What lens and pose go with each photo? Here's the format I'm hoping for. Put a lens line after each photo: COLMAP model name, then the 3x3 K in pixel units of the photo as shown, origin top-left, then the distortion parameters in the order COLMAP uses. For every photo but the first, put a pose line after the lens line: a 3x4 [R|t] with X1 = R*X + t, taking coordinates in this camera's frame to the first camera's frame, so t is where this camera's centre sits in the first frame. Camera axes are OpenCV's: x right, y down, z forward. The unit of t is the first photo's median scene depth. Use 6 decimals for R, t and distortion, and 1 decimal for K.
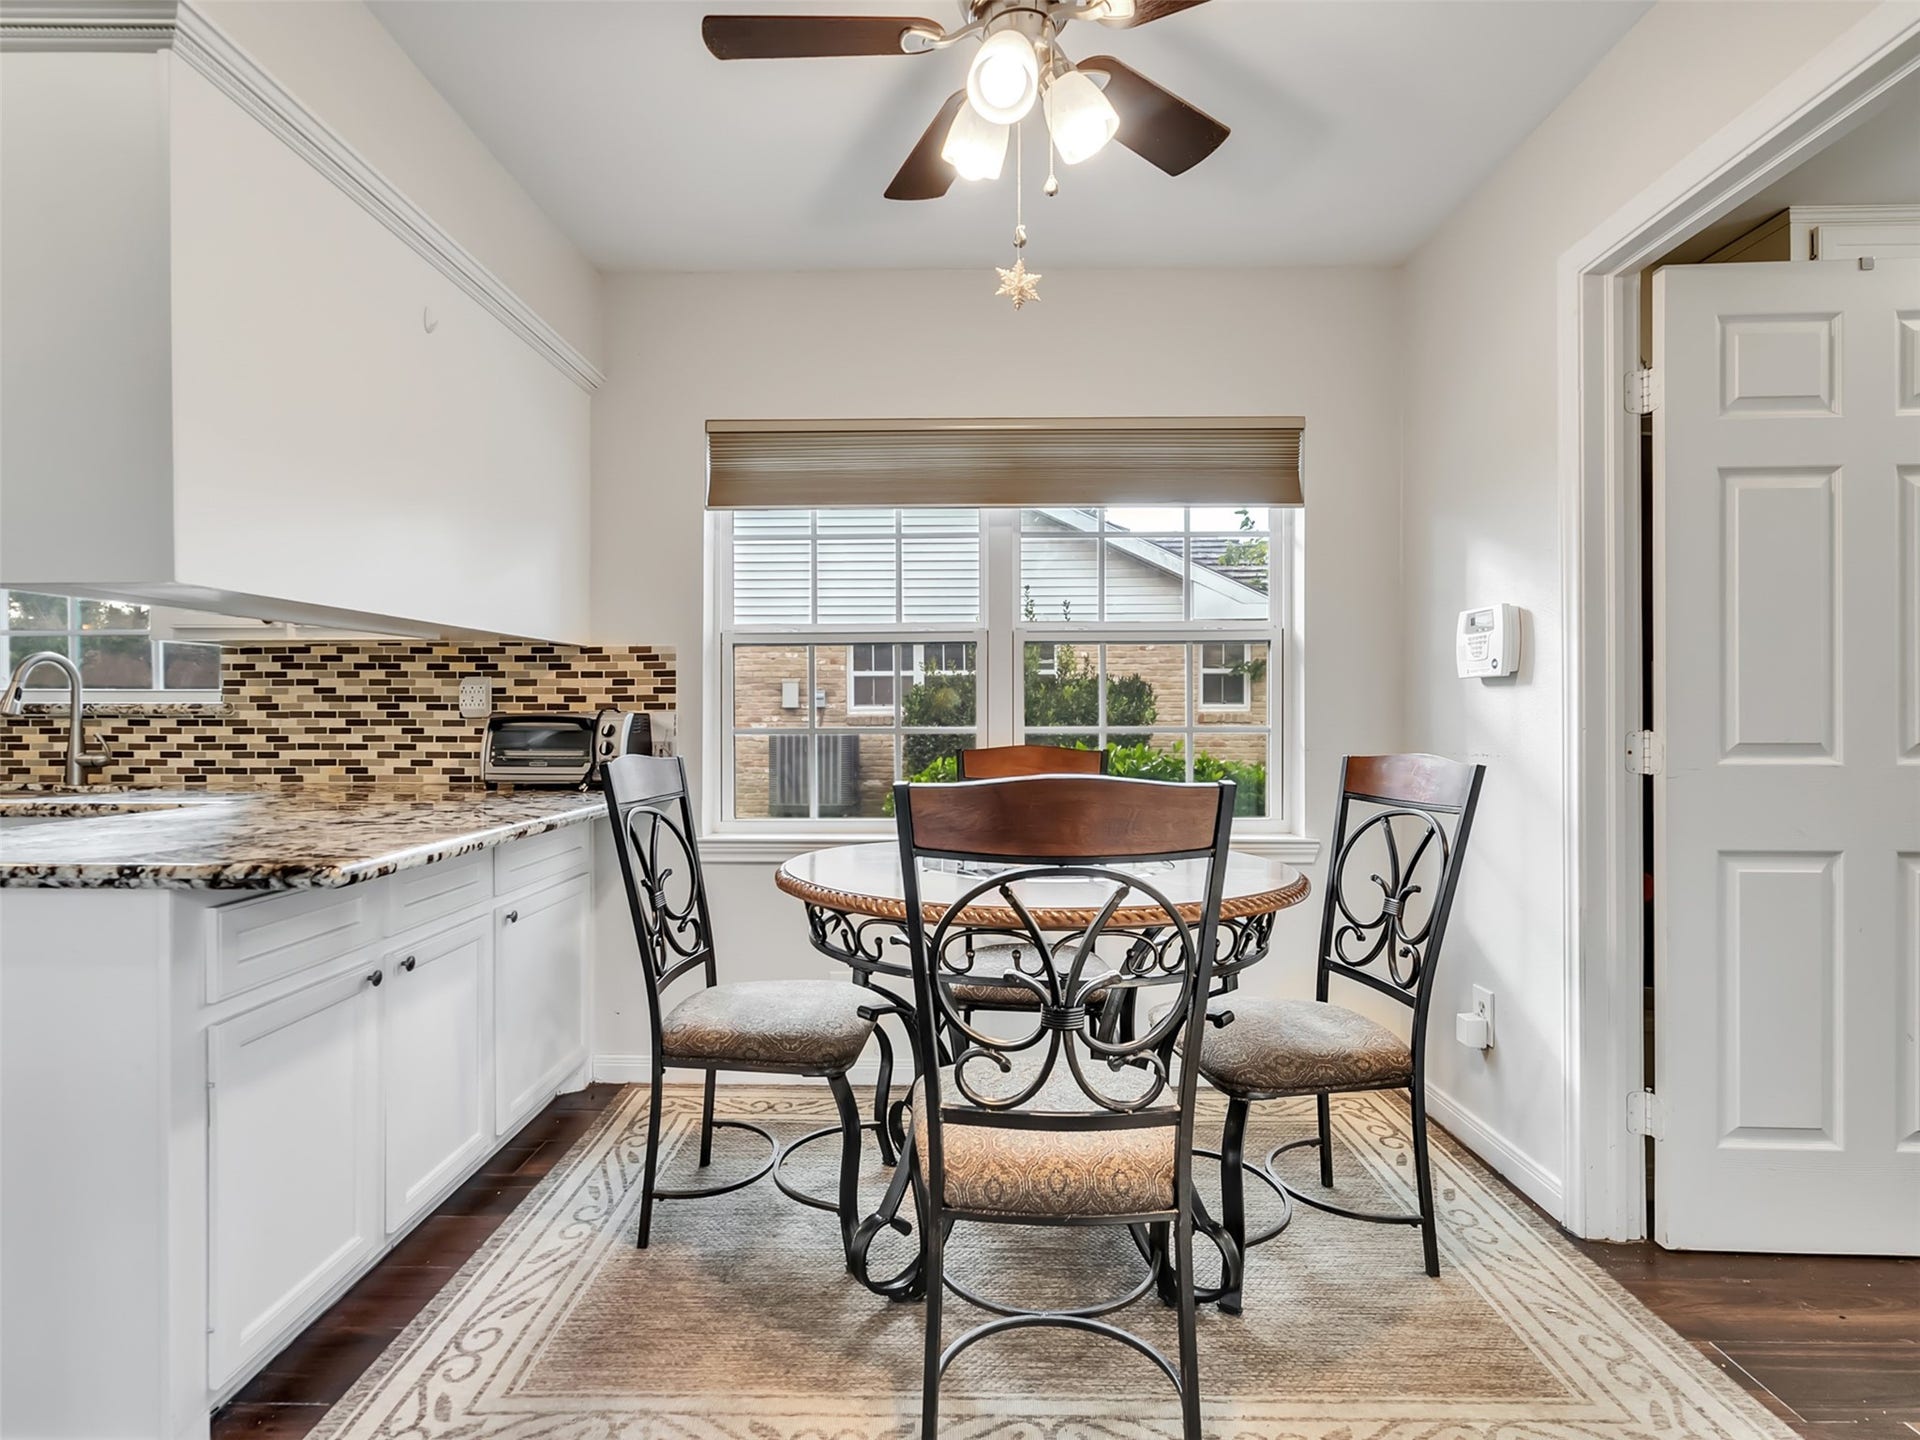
lens RADIAL K [[972.9, 0, 950.0], [0, 972.9, 715.4], [0, 0, 1]] dist [-0.003089, -0.000256]
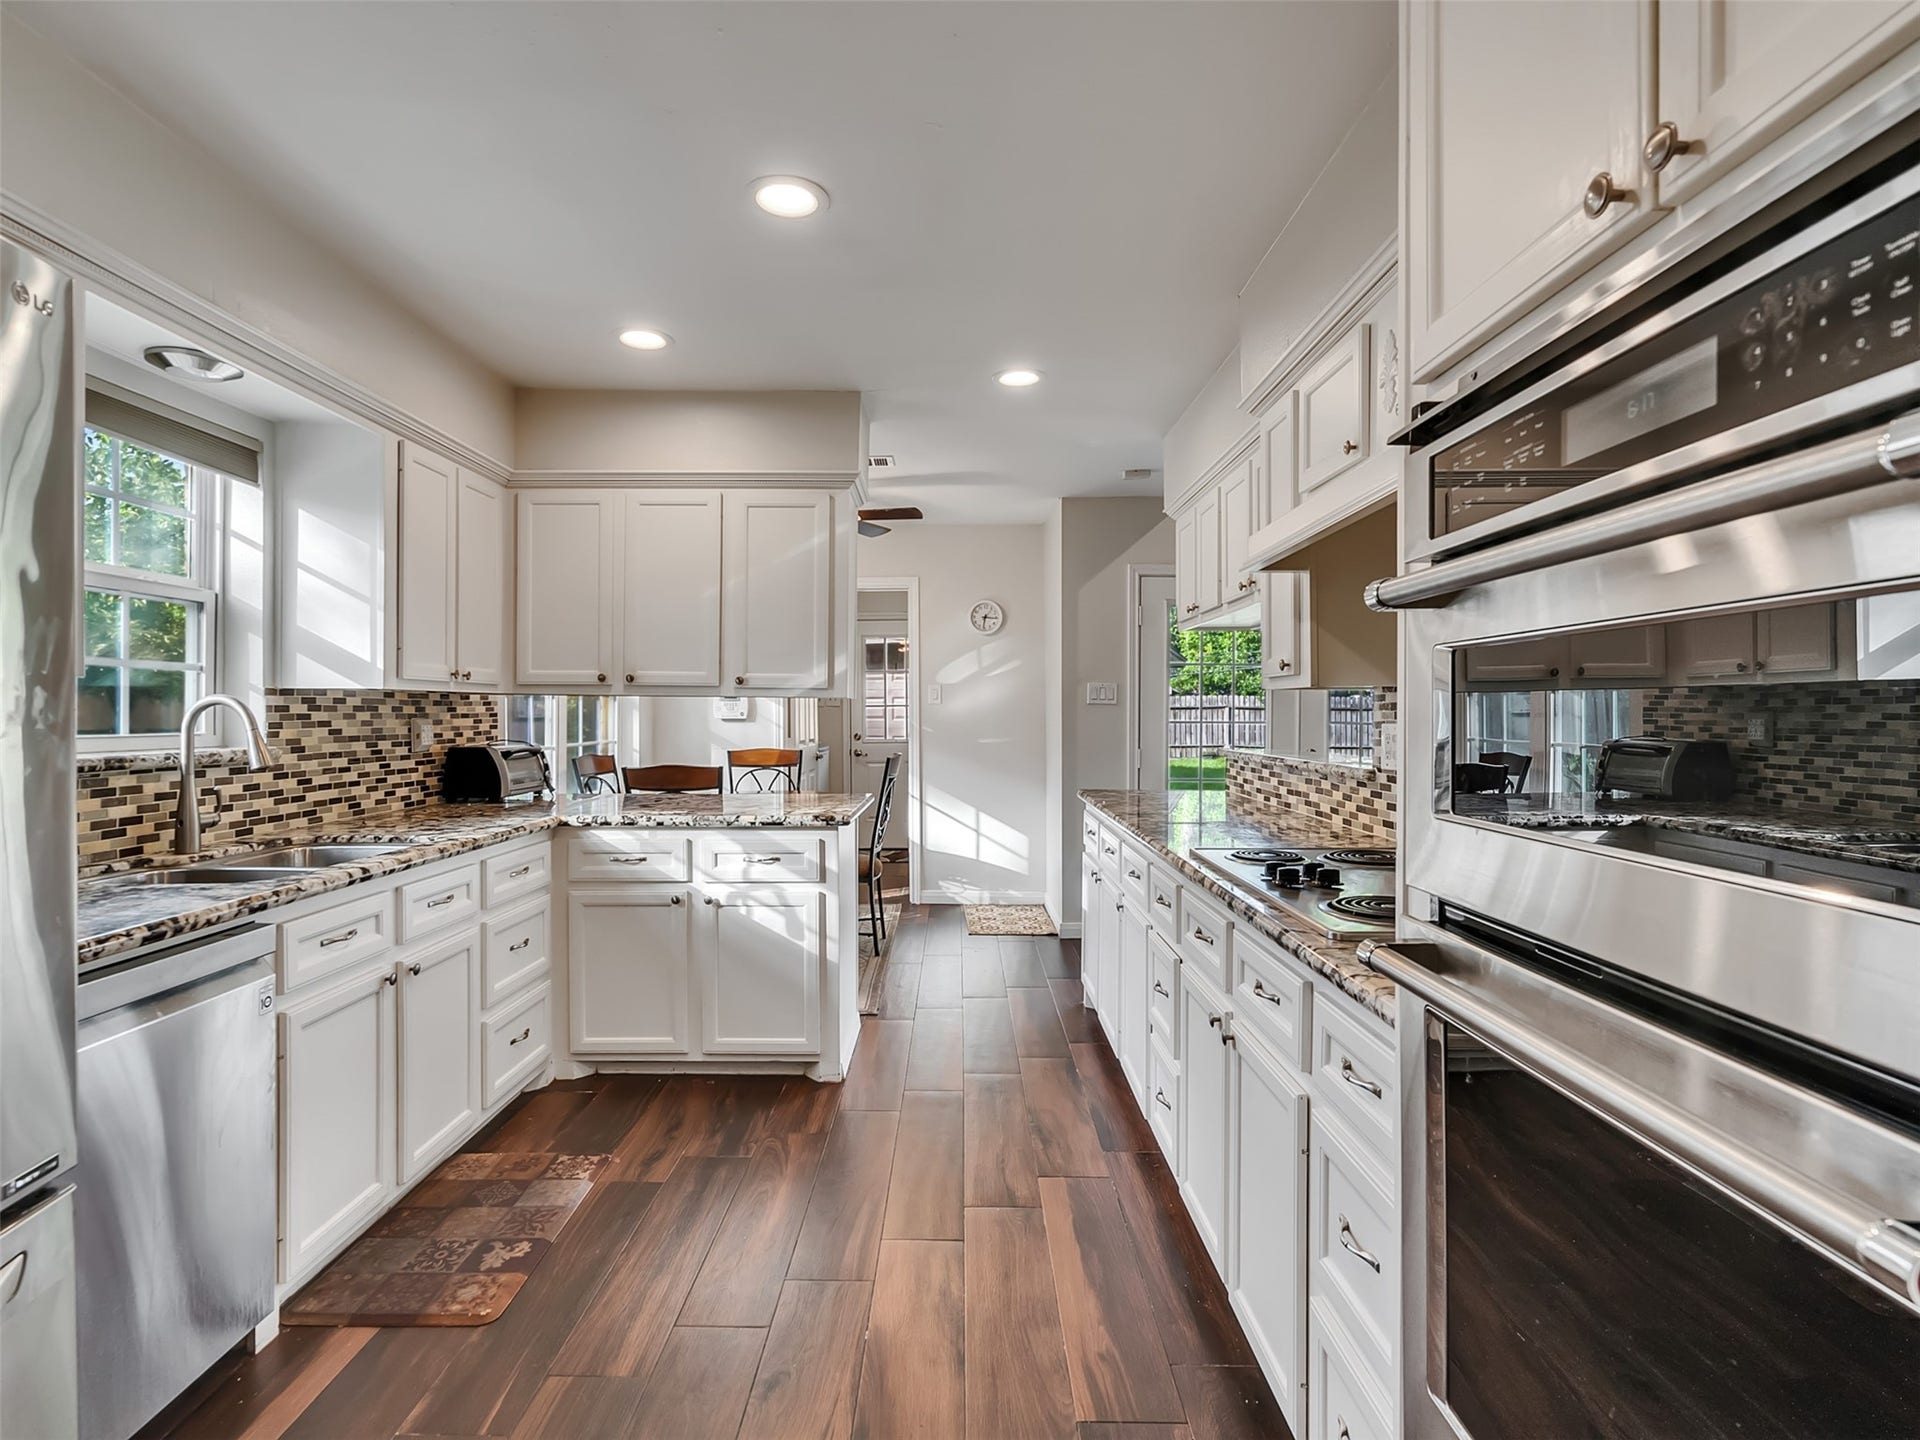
lens RADIAL K [[972.9, 0, 957.8], [0, 972.9, 712.9], [0, 0, 1]] dist [-0.003089, -0.000256]
pose [[-0.017376, -0.000625, 0.999849, -1.694674], [0.004361, 0.999990, 0.000700, -0.043717], [-0.999840, 0.004373, -0.017373, 0.351957]]
